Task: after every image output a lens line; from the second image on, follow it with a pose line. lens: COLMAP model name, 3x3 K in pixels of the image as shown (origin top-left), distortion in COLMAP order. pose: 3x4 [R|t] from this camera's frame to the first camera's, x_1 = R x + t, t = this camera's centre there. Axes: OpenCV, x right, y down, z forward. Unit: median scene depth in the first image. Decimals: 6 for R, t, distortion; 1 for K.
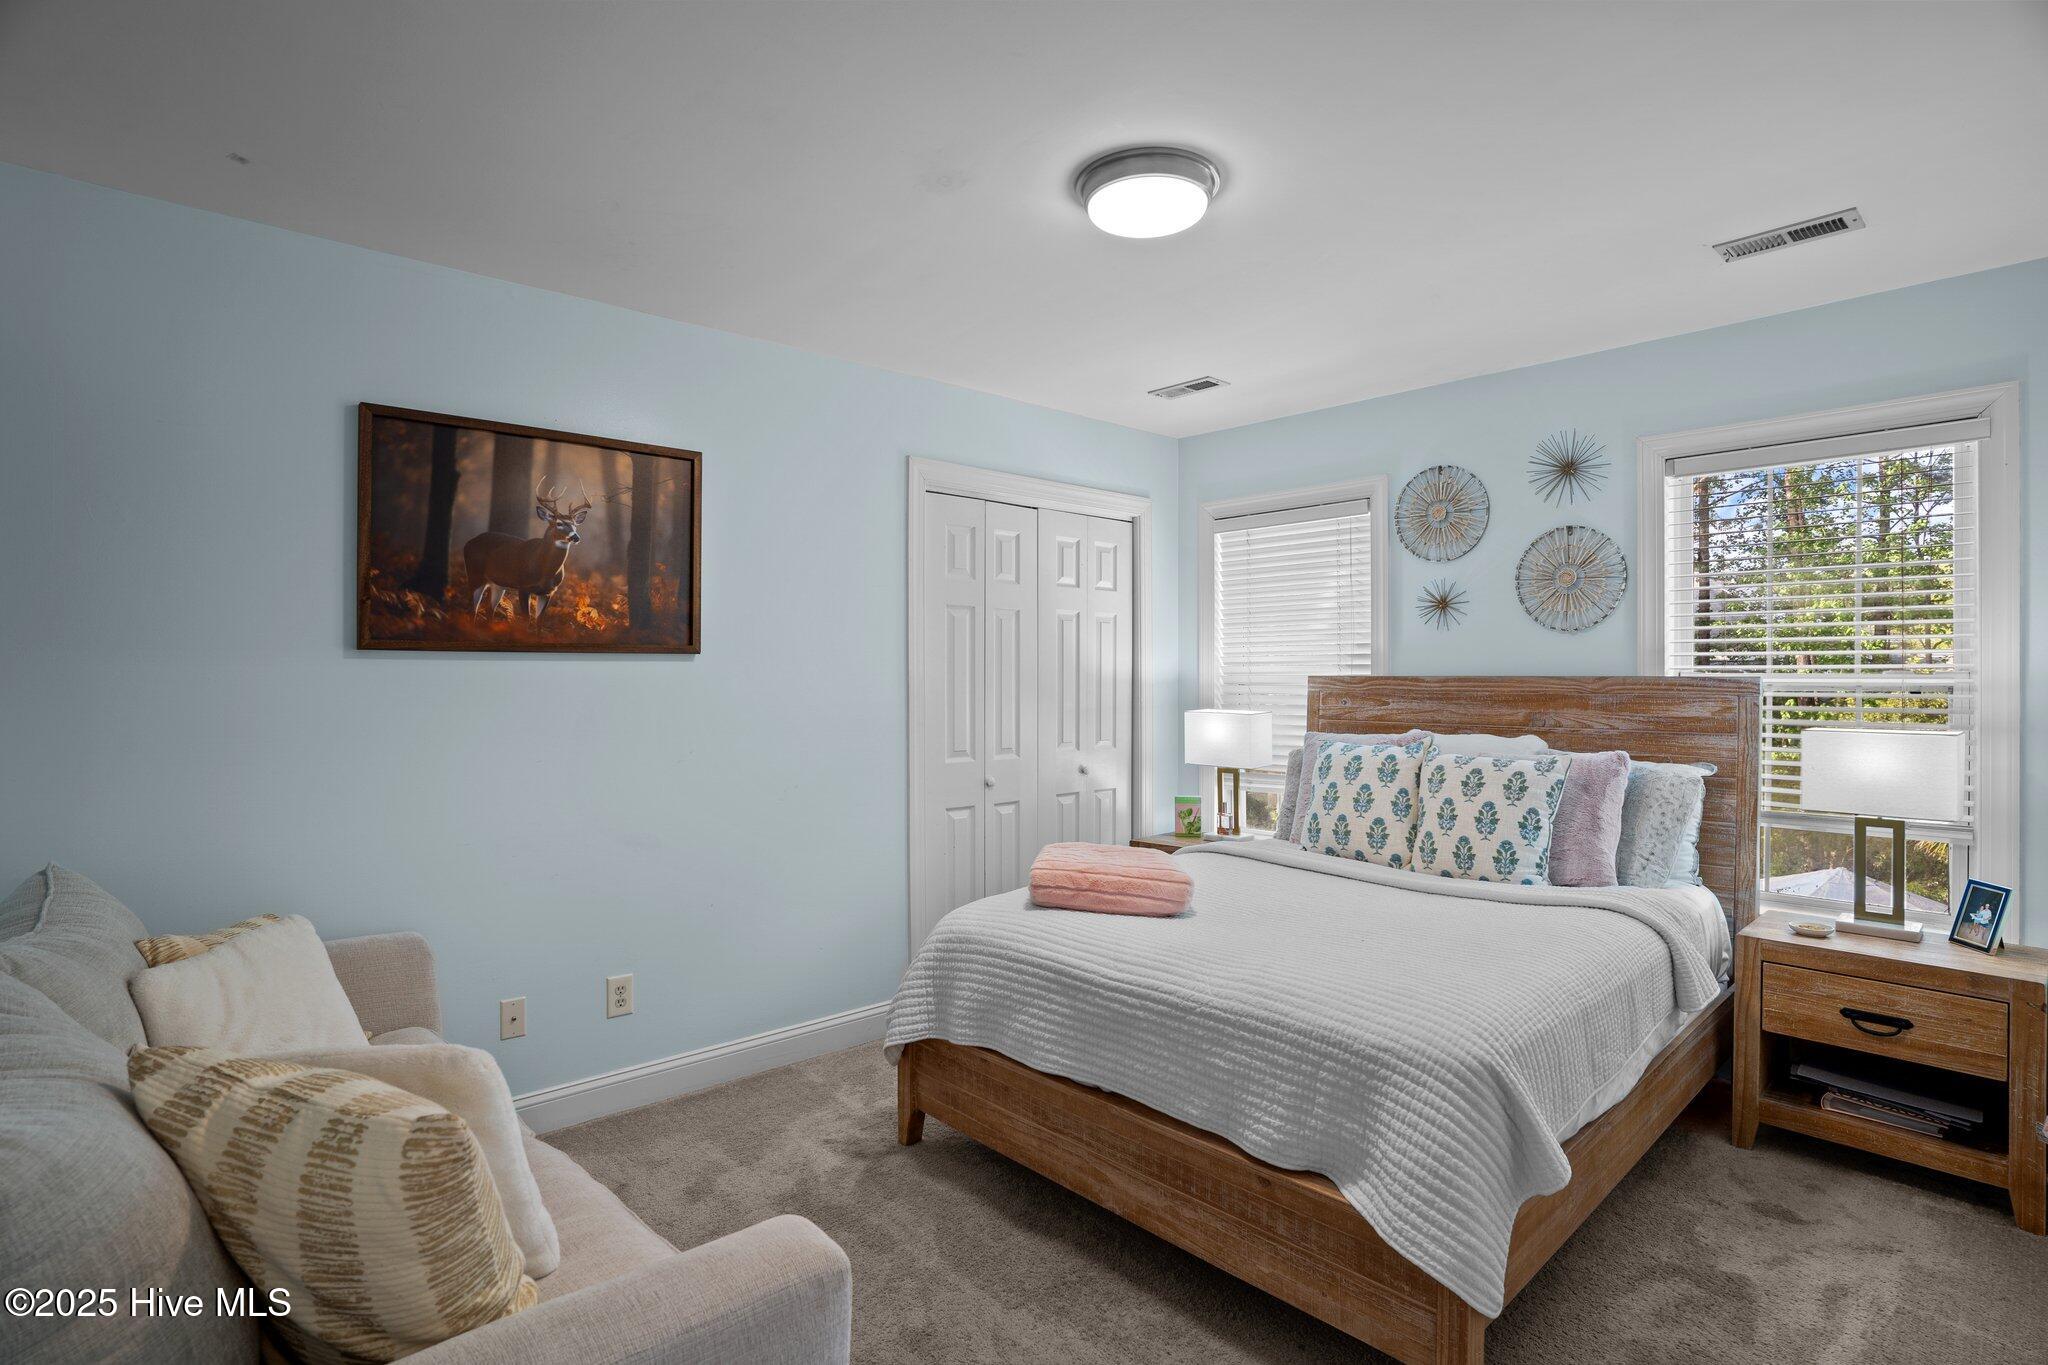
lens RADIAL K [[1006.2, 0, 1009.0], [0, 1006.2, 683.0], [0, 0, 1]] dist [0.000159, -0.000006]
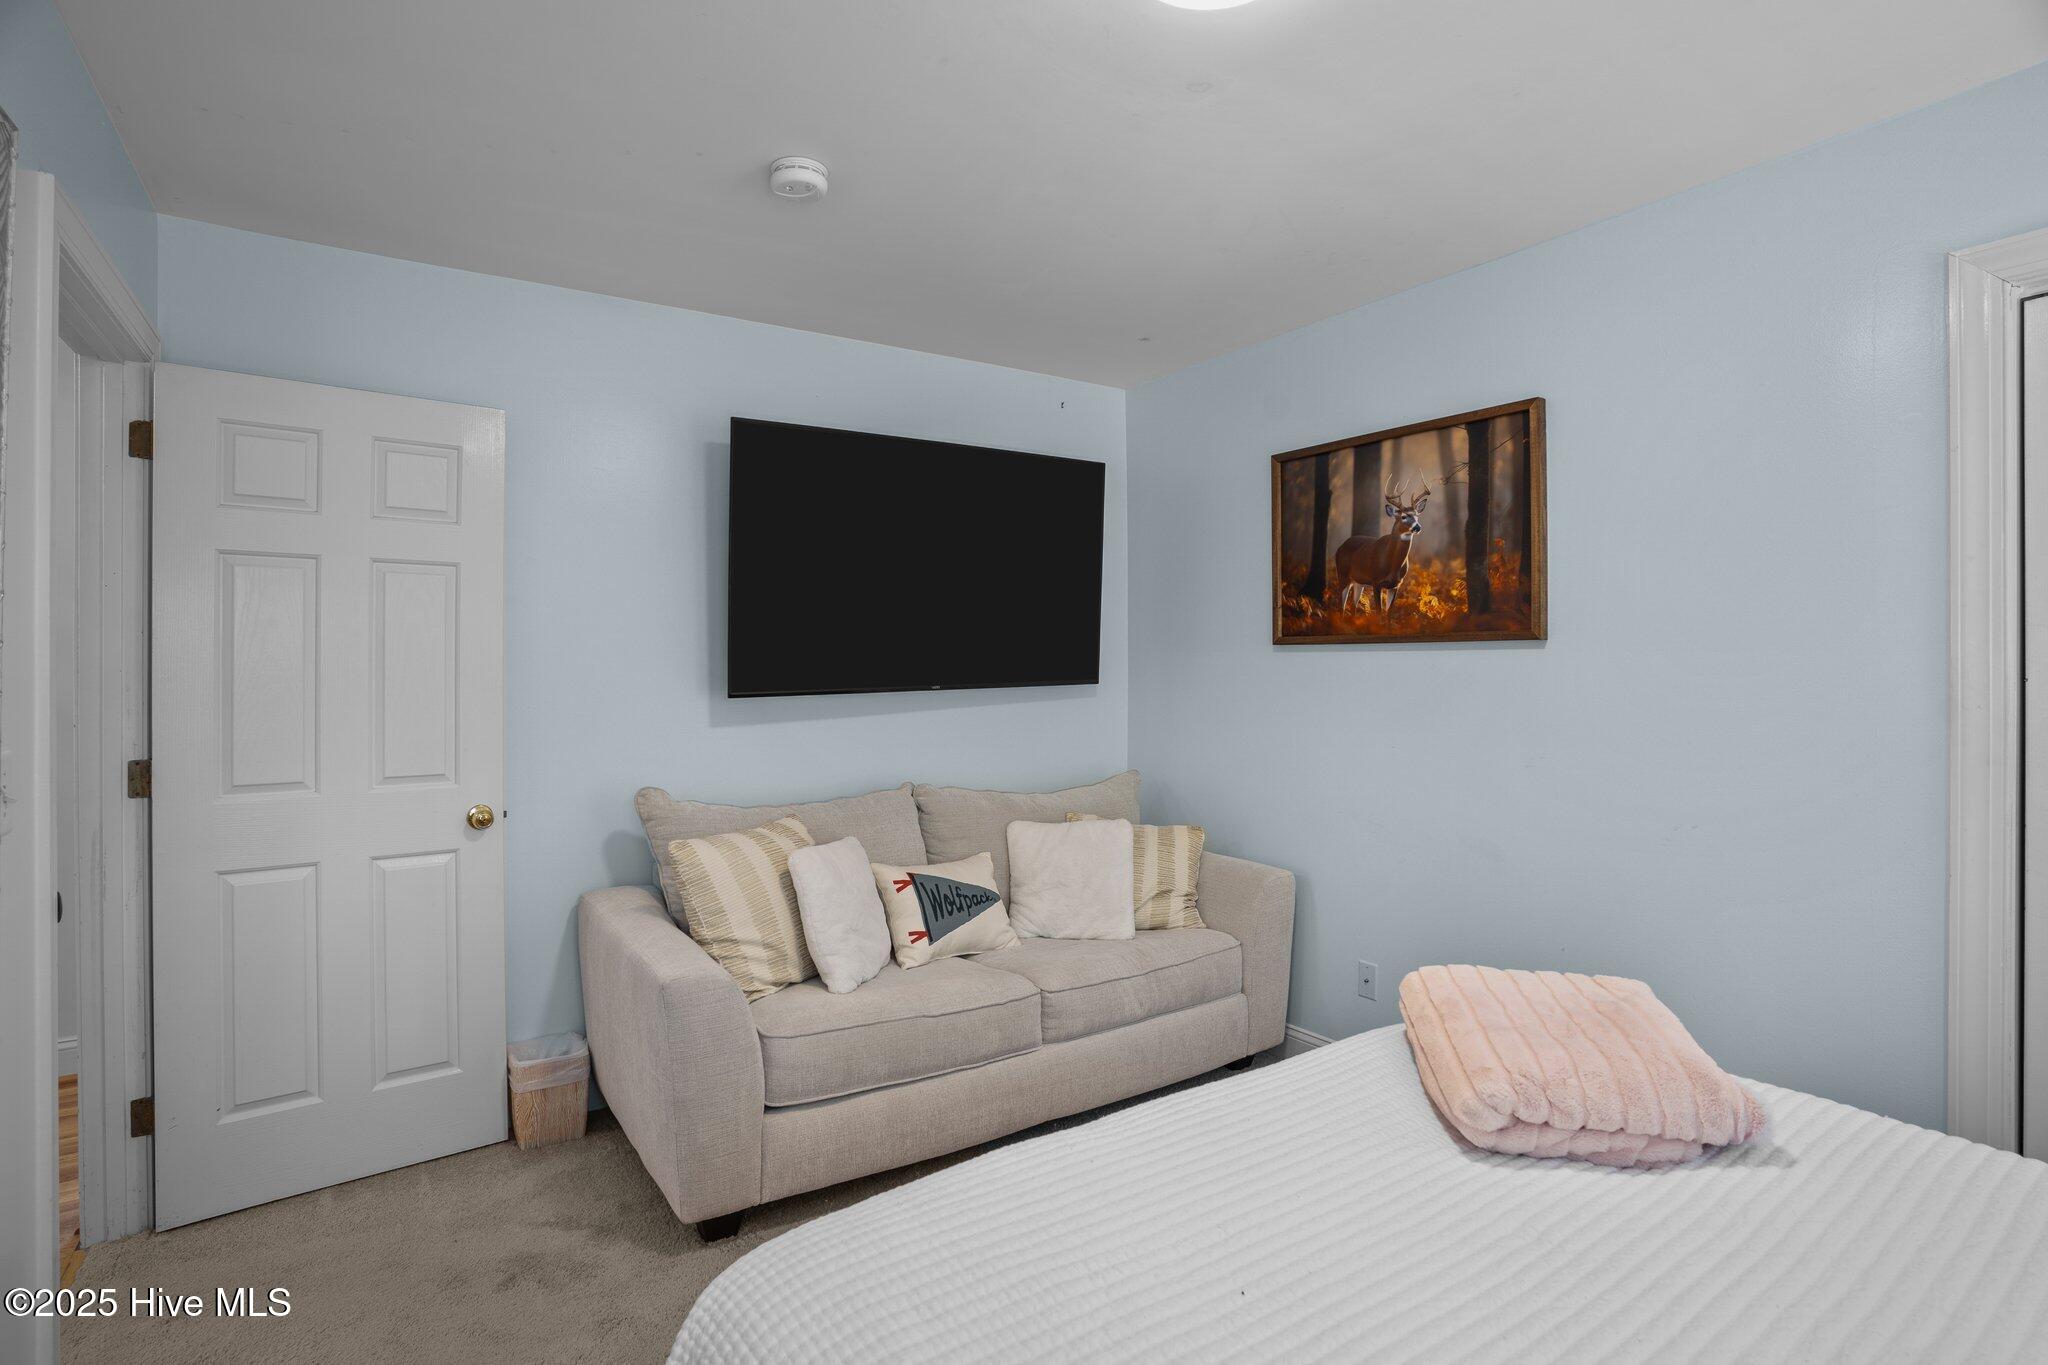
lens RADIAL K [[1006.2, 0, 1020.5], [0, 1006.2, 665.3], [0, 0, 1]] dist [0.000159, -0.000006]
pose [[-0.089463, 0.006239, -0.995971, 0.614766], [-0.004092, 0.999970, 0.006632, -0.012761], [0.995982, 0.004669, -0.089435, 0.710386]]
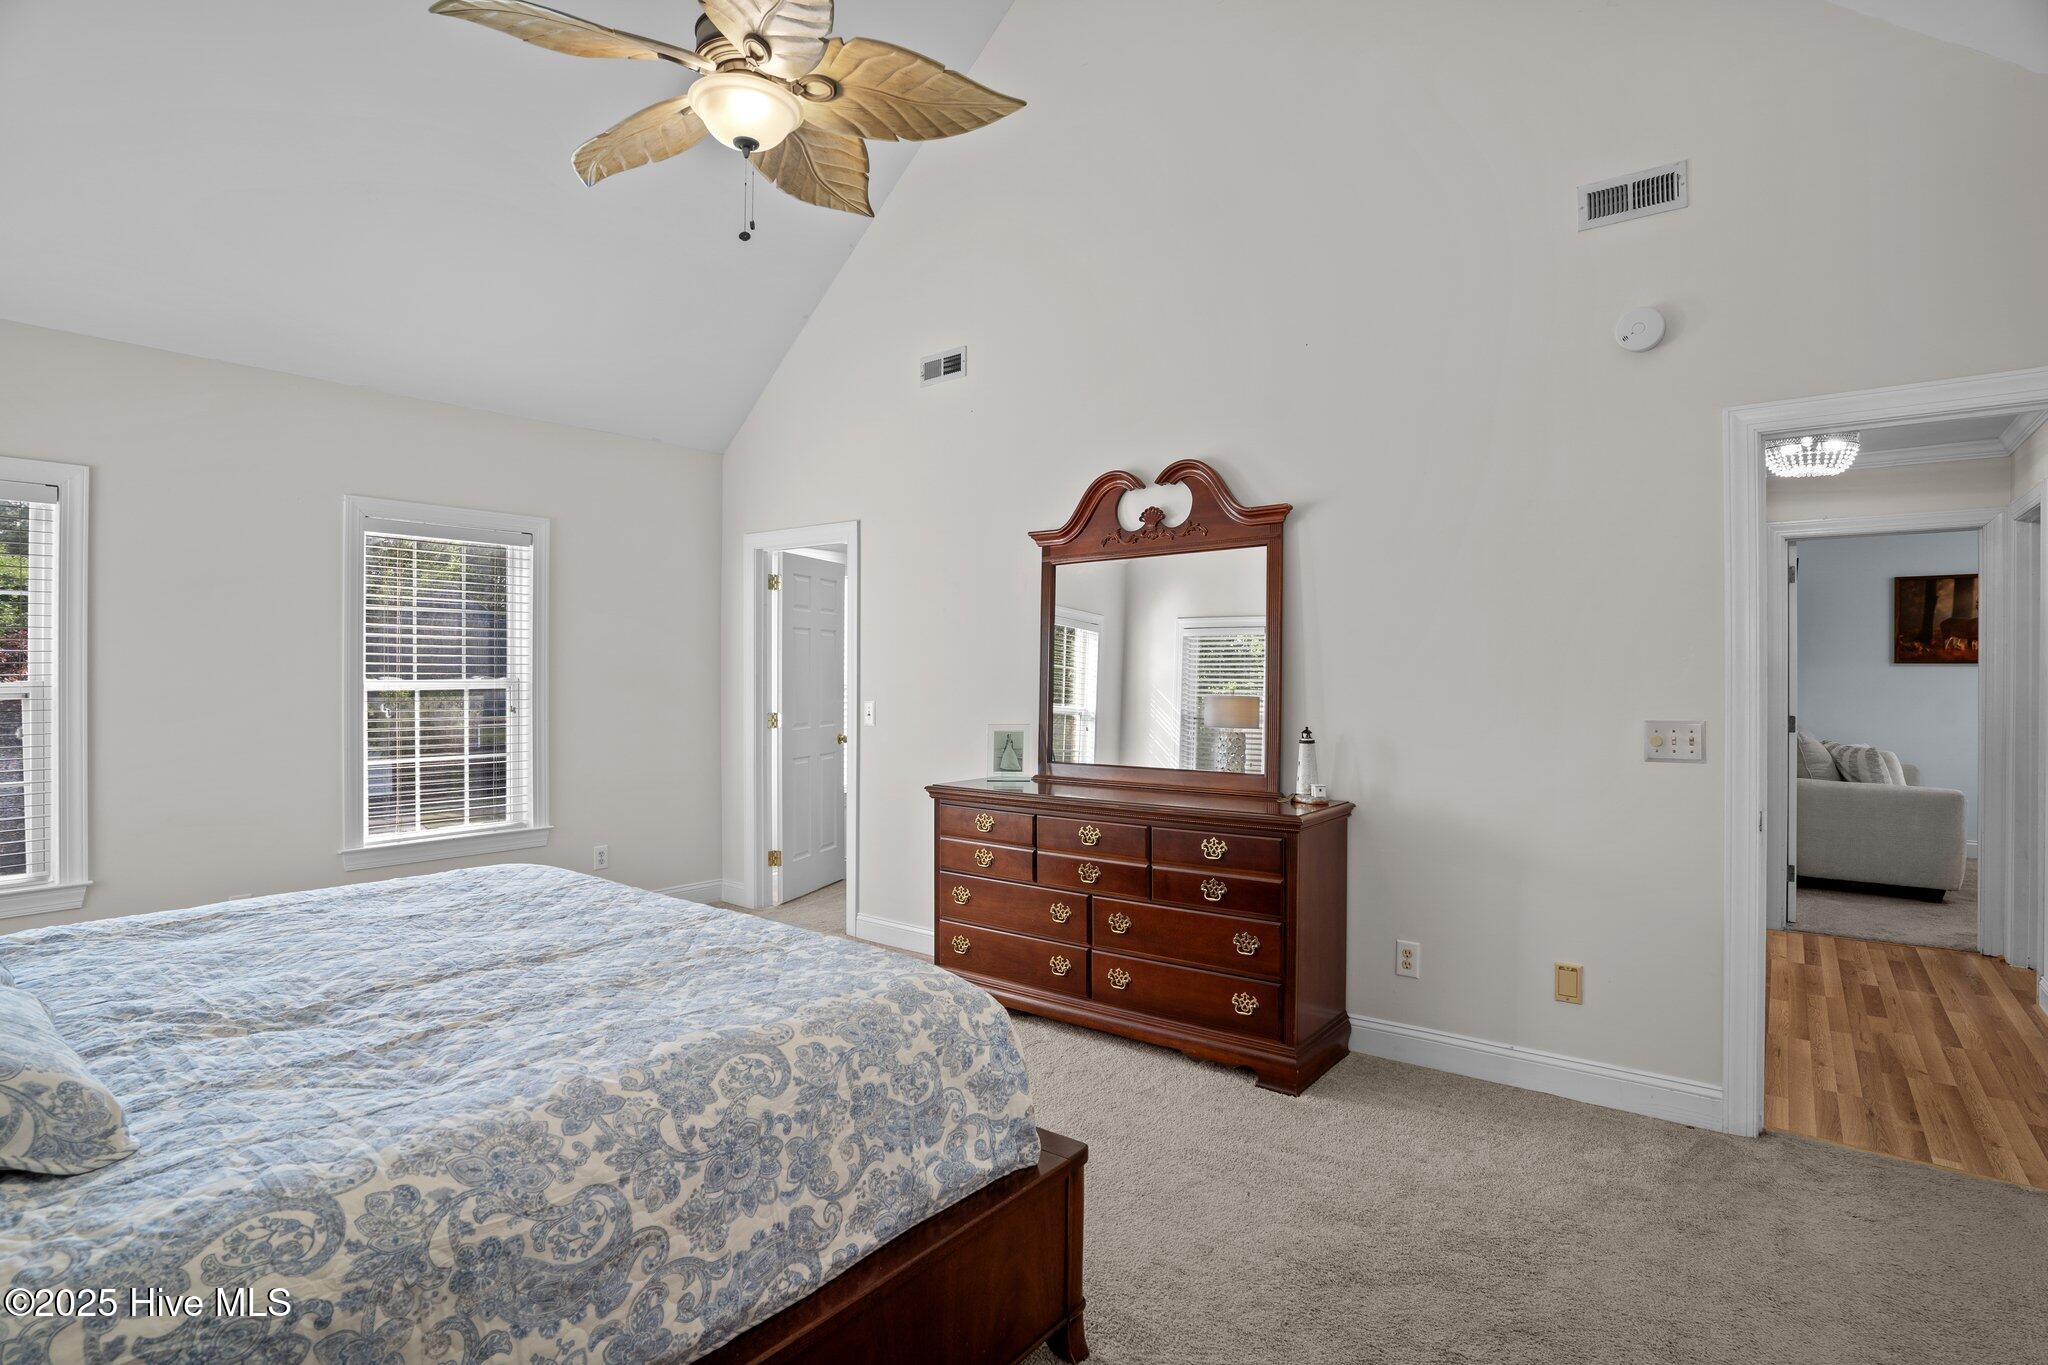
lens RADIAL K [[1006.2, 0, 1014.2], [0, 1006.2, 669.8], [0, 0, 1]] dist [0.000159, -0.000006]
pose [[0.187403, -0.000915, -0.982283, 1.529939], [0.000436, 1.000000, -0.000848, -0.013134], [0.982283, -0.000270, 0.187403, -1.803975]]
